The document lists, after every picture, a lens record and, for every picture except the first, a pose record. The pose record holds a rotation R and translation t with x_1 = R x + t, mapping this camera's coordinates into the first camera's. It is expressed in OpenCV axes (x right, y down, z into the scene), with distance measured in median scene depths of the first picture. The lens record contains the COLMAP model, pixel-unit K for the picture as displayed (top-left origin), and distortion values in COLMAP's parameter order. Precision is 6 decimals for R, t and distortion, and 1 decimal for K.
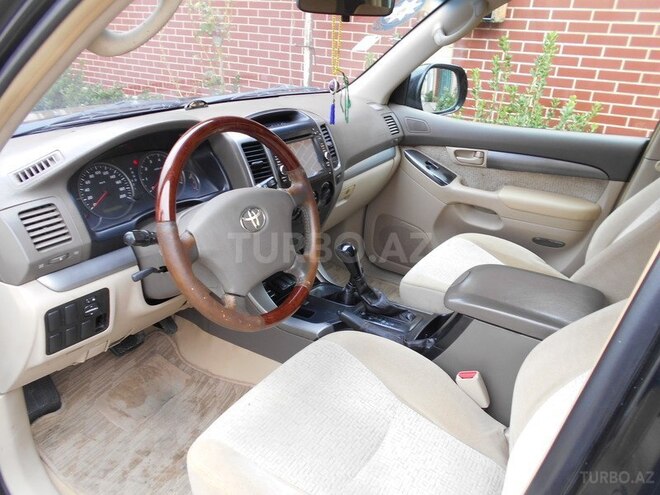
lens RADIAL K [[517.9, 0, 330.0], [0, 517.9, 247.5], [0, 0, 1]] dist [-0.026661, -0.001782]
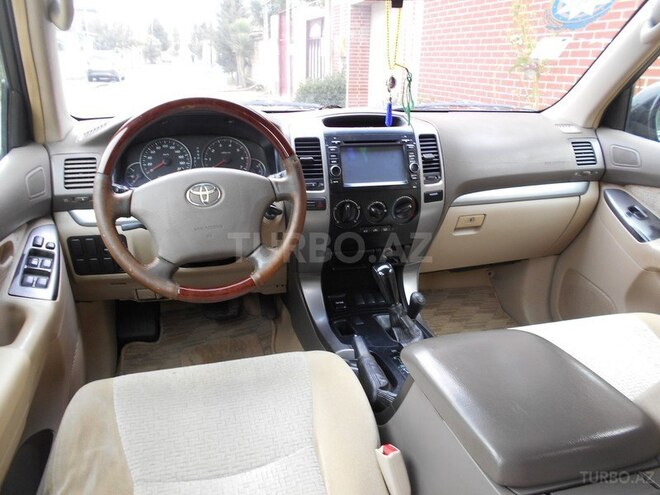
lens RADIAL K [[517.7, 0, 330.0], [0, 517.7, 247.5], [0, 0, 1]] dist [0.046035, -0.001541]
pose [[0.755701, 0.194772, -0.625284, 0.462247], [-0.246510, 0.969132, 0.003952, -0.011978], [0.606753, 0.151152, 0.780387, 0.235913]]
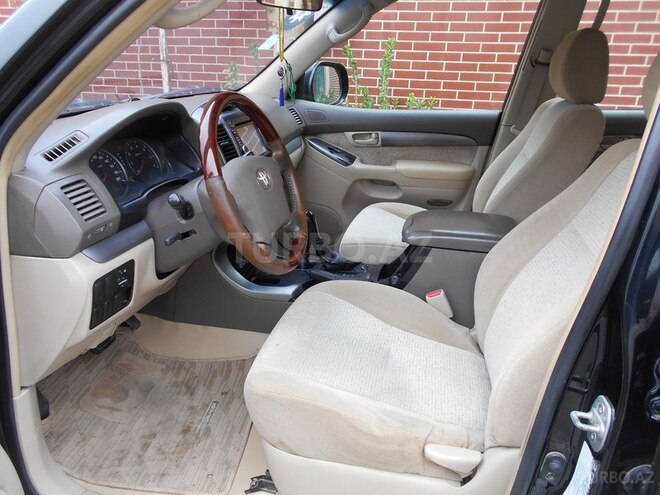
lens RADIAL K [[515.9, 0, 330.0], [0, 515.9, 247.5], [0, 0, 1]] dist [-0.046010, -0.001405]
pose [[0.942243, -0.143370, 0.302692, -0.247237], [0.154109, 0.987984, -0.011766, 0.086375], [-0.297368, 0.057734, 0.953016, -0.078765]]
